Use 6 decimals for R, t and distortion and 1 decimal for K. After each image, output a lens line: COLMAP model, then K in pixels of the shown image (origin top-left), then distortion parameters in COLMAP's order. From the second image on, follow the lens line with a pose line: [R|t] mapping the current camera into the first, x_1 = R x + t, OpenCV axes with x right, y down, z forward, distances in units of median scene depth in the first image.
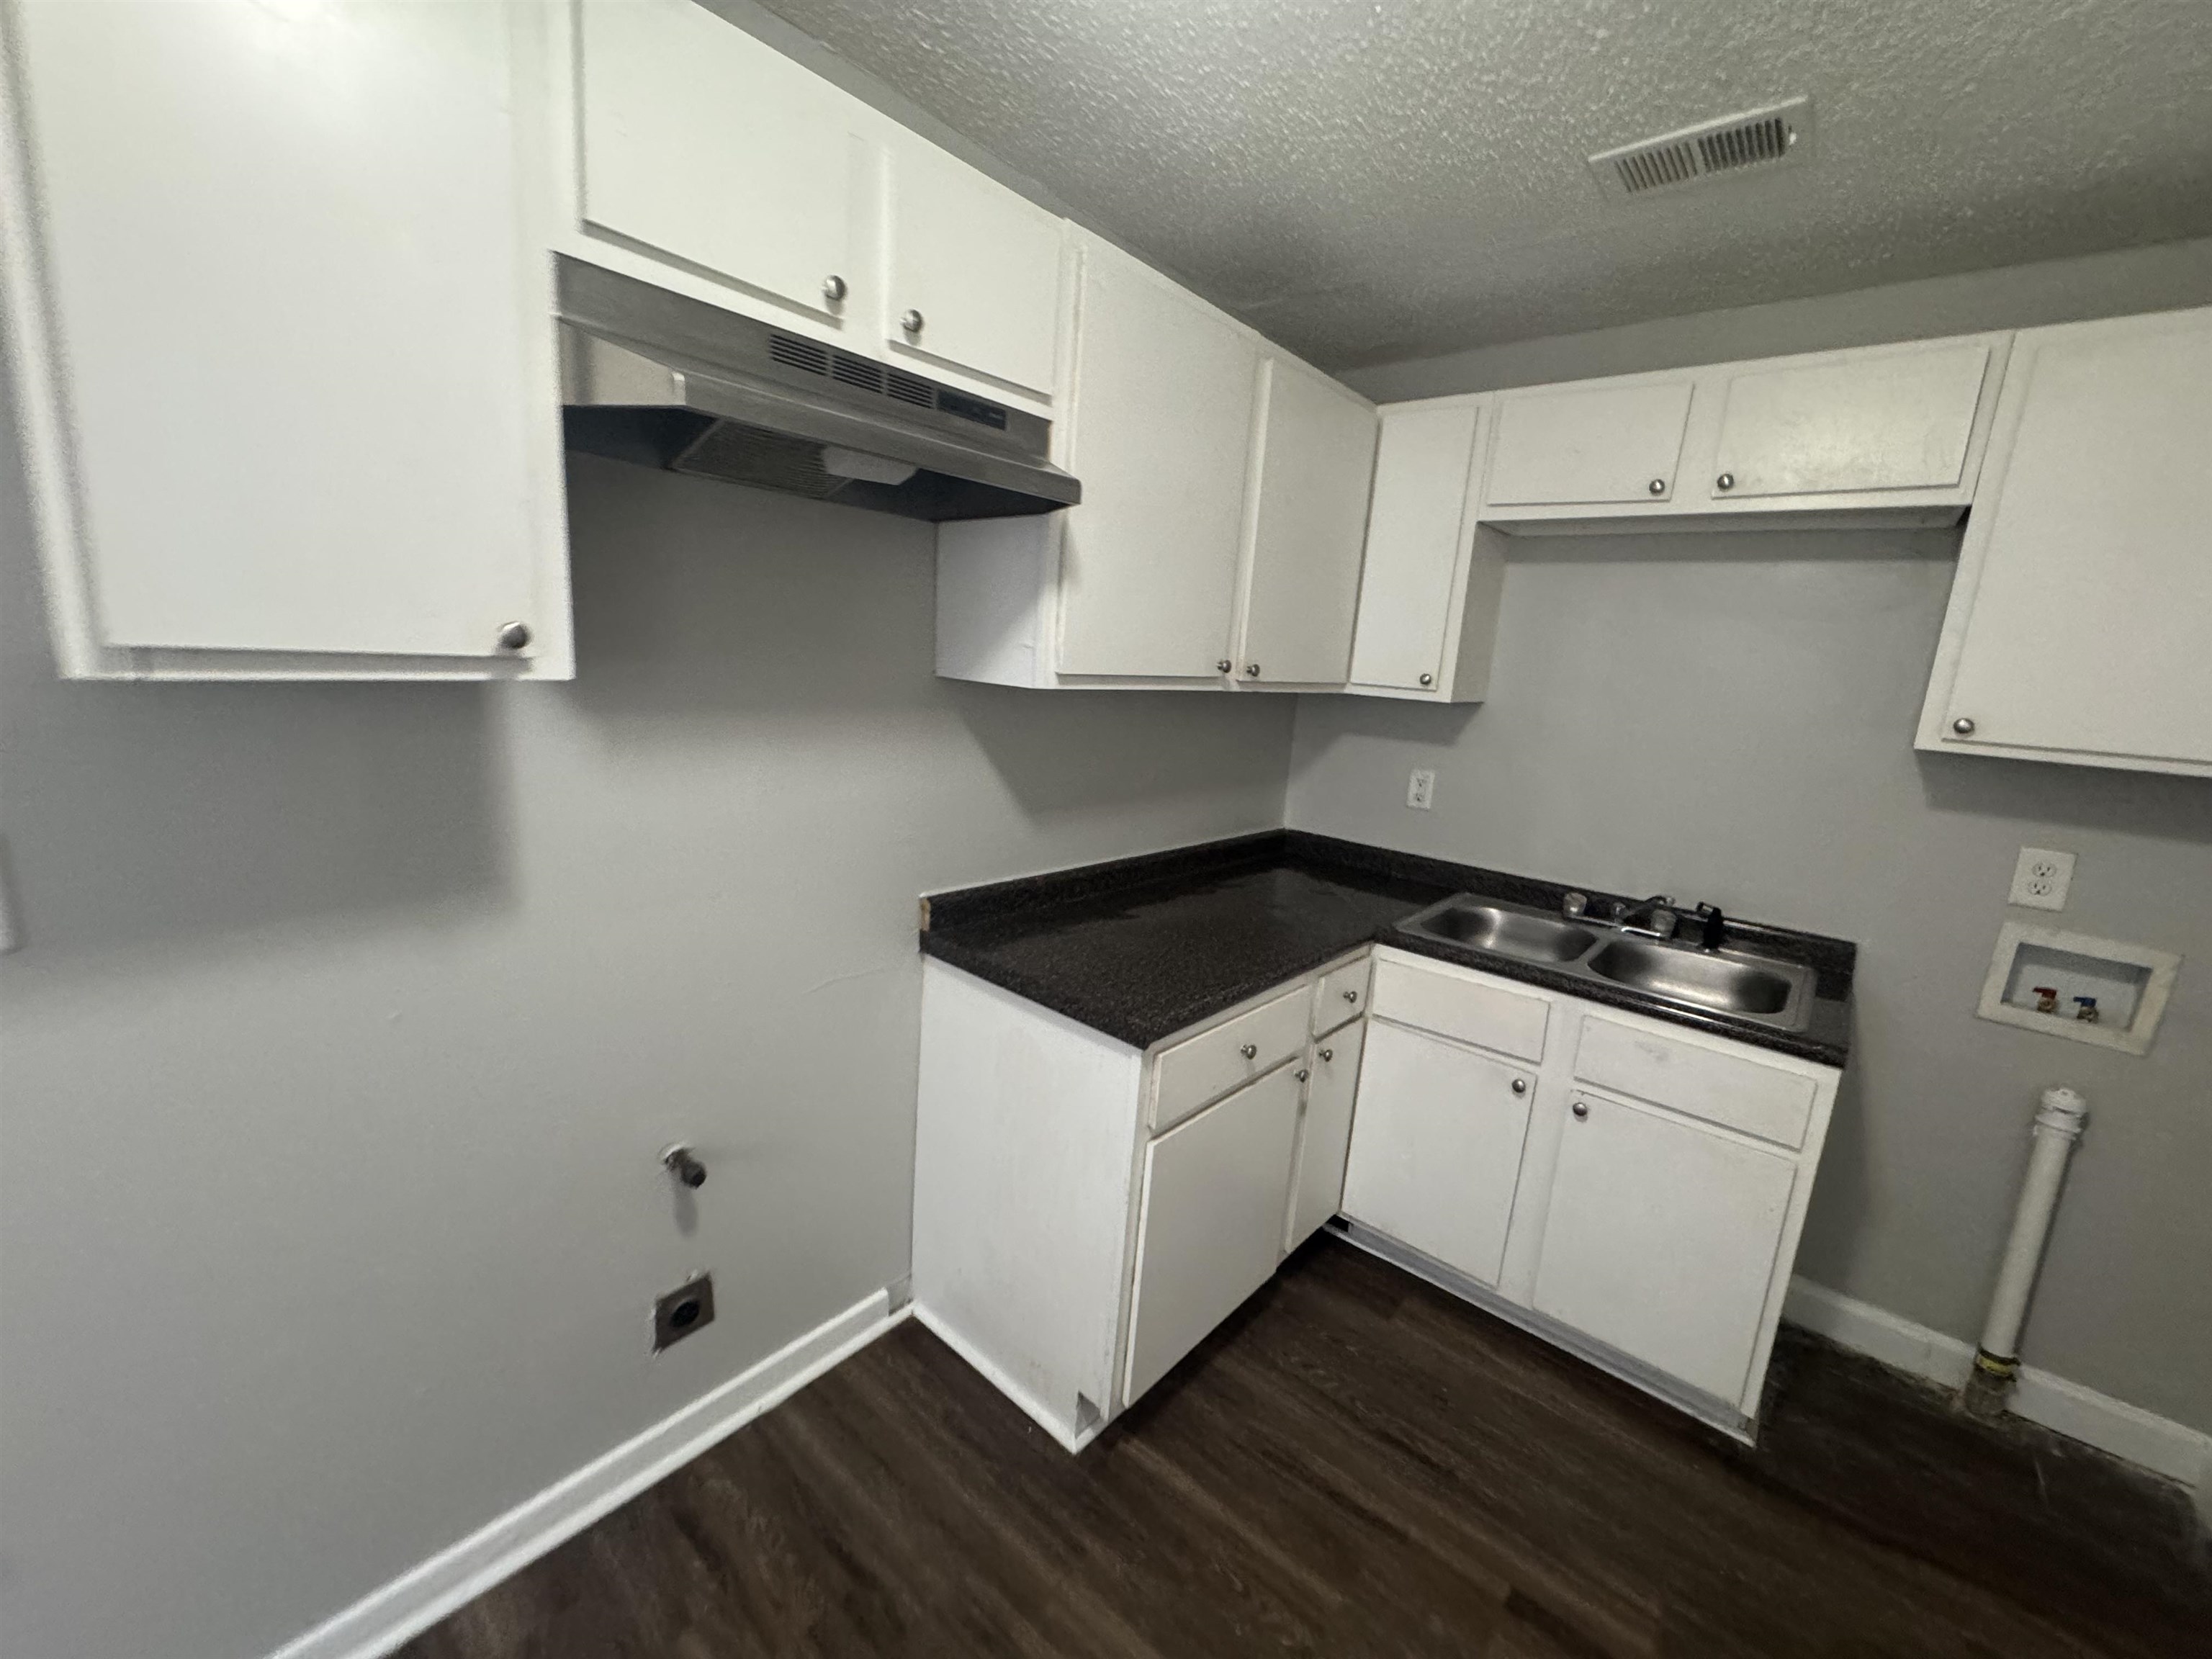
lens RADIAL K [[875.7, 0, 1117.0], [0, 875.7, 830.6], [0, 0, 1]] dist [-0.003815, 0.000357]
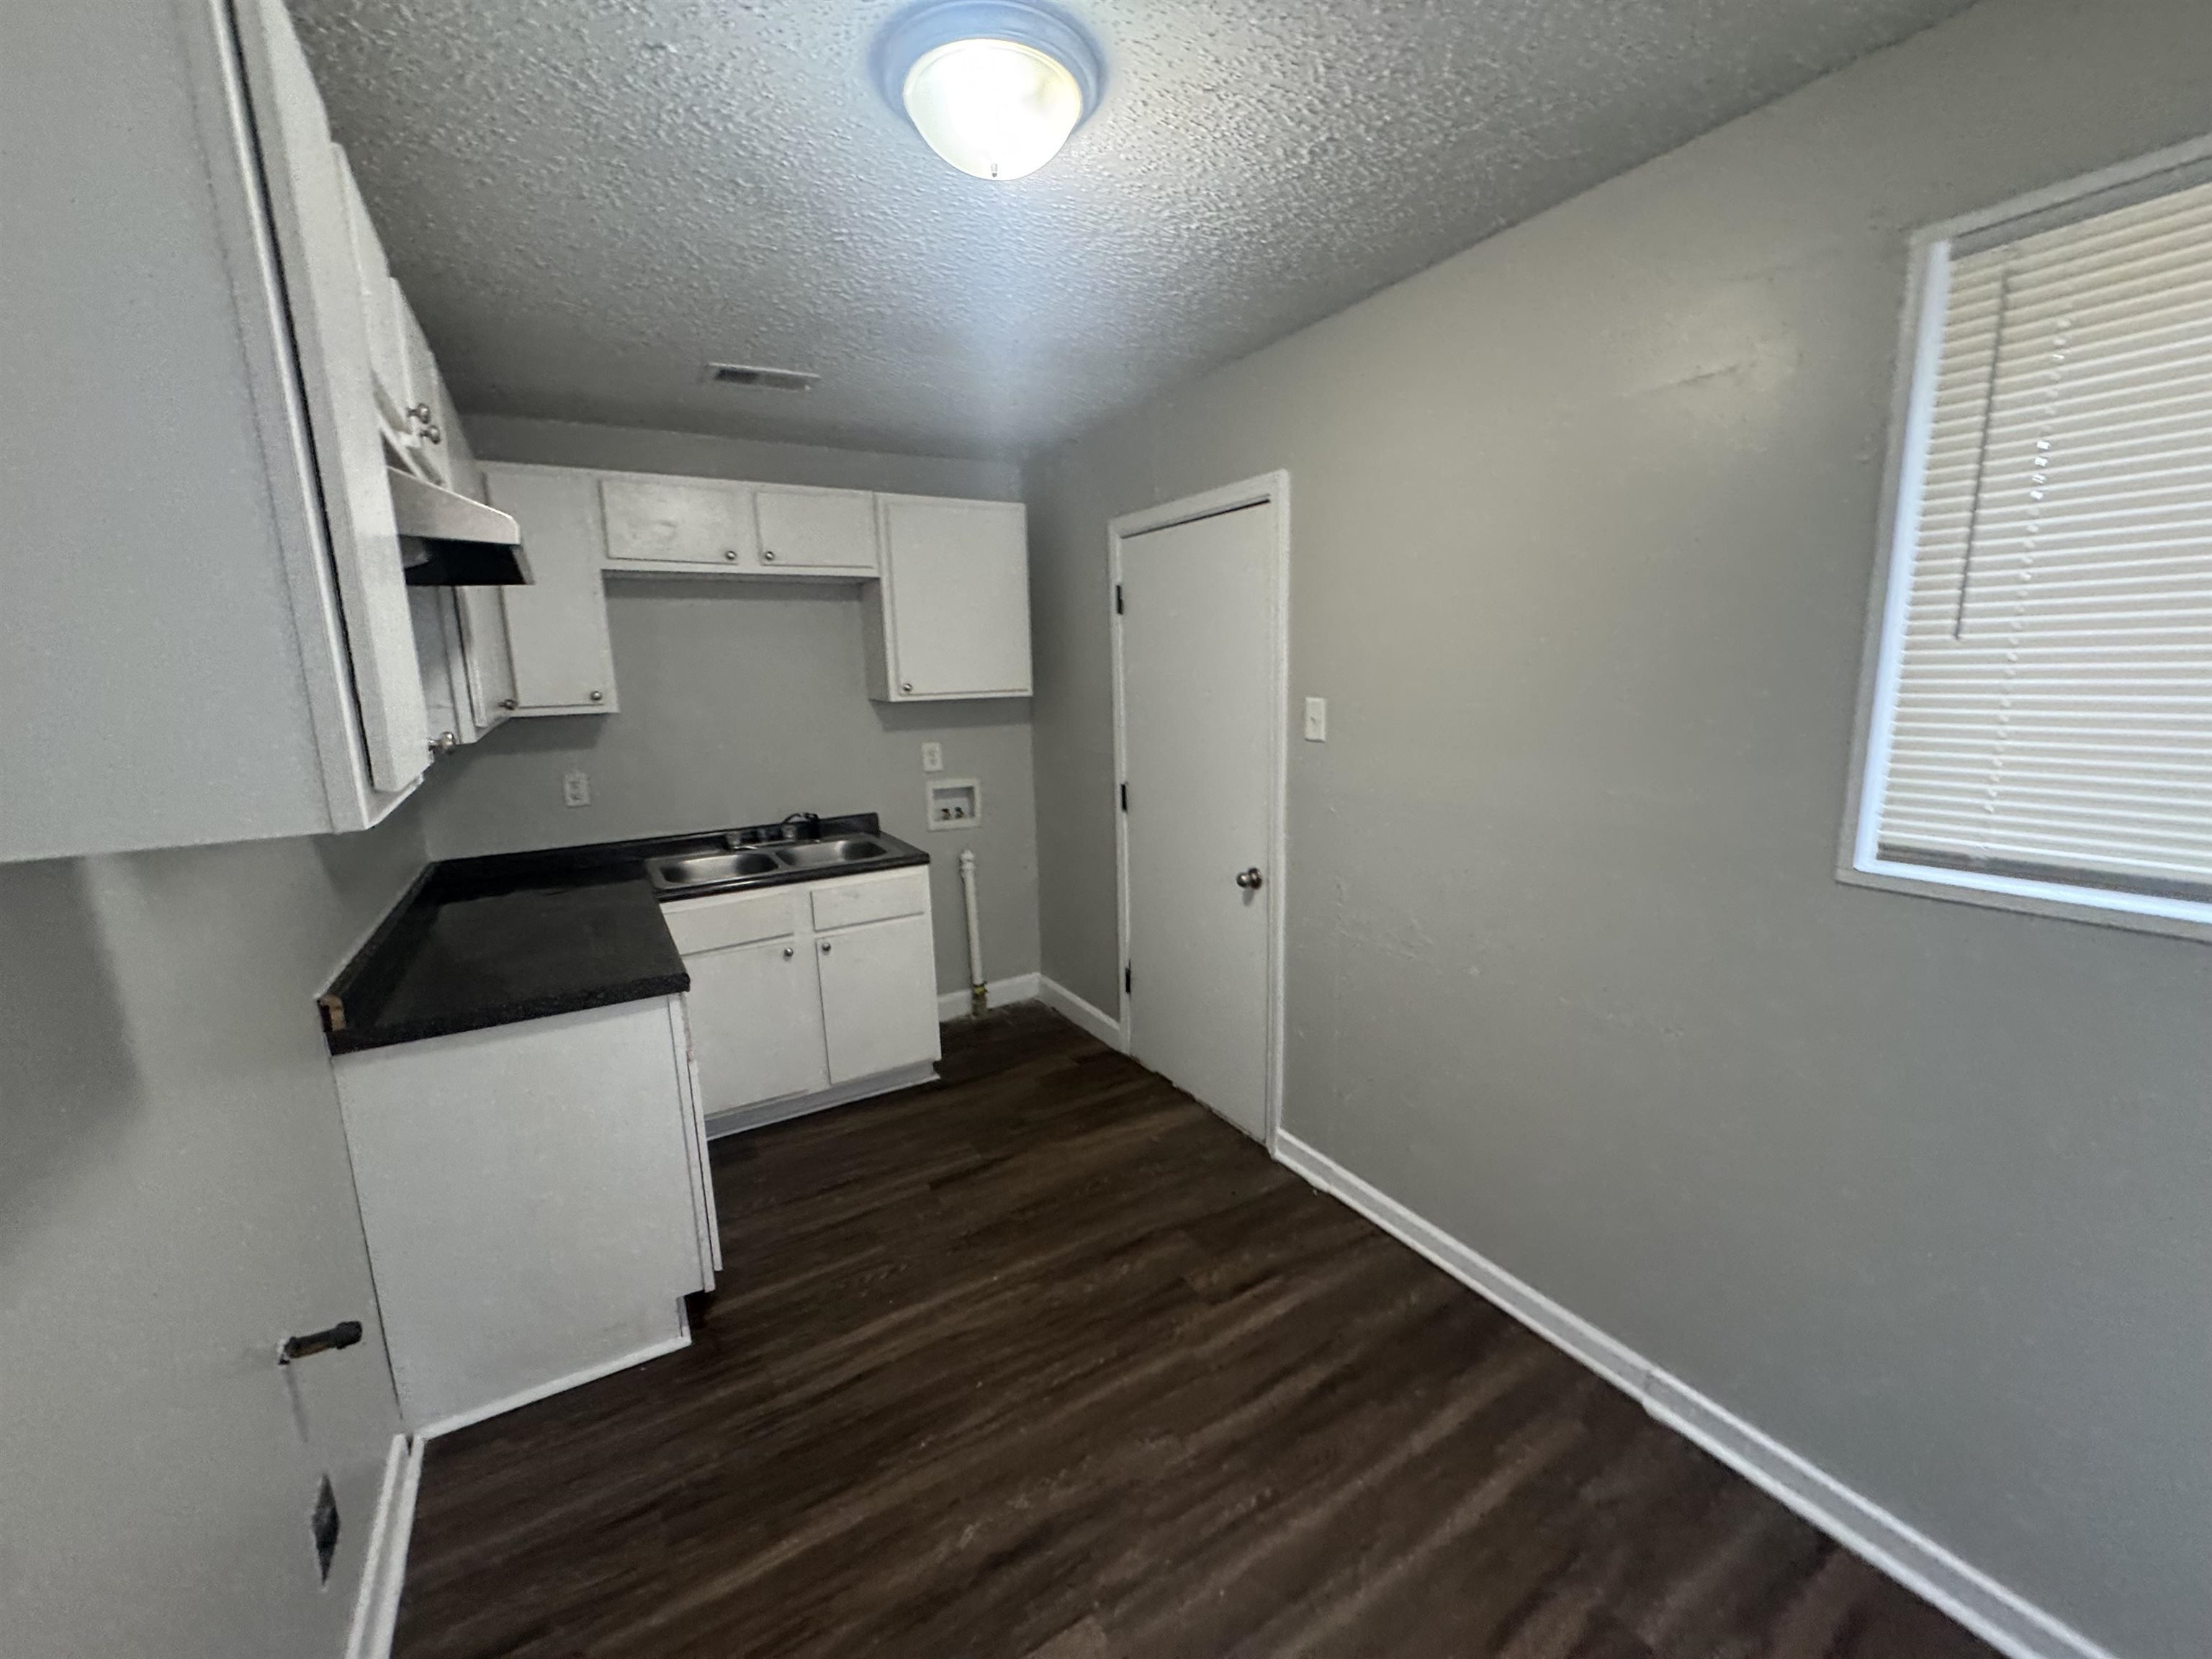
lens RADIAL K [[875.7, 0, 1112.7], [0, 875.7, 833.0], [0, 0, 1]] dist [-0.003815, 0.000357]
pose [[0.306607, -0.255115, 0.917011, -0.740952], [0.235404, 0.953808, 0.186643, -0.058451], [-0.922267, 0.158642, 0.352499, -0.087941]]
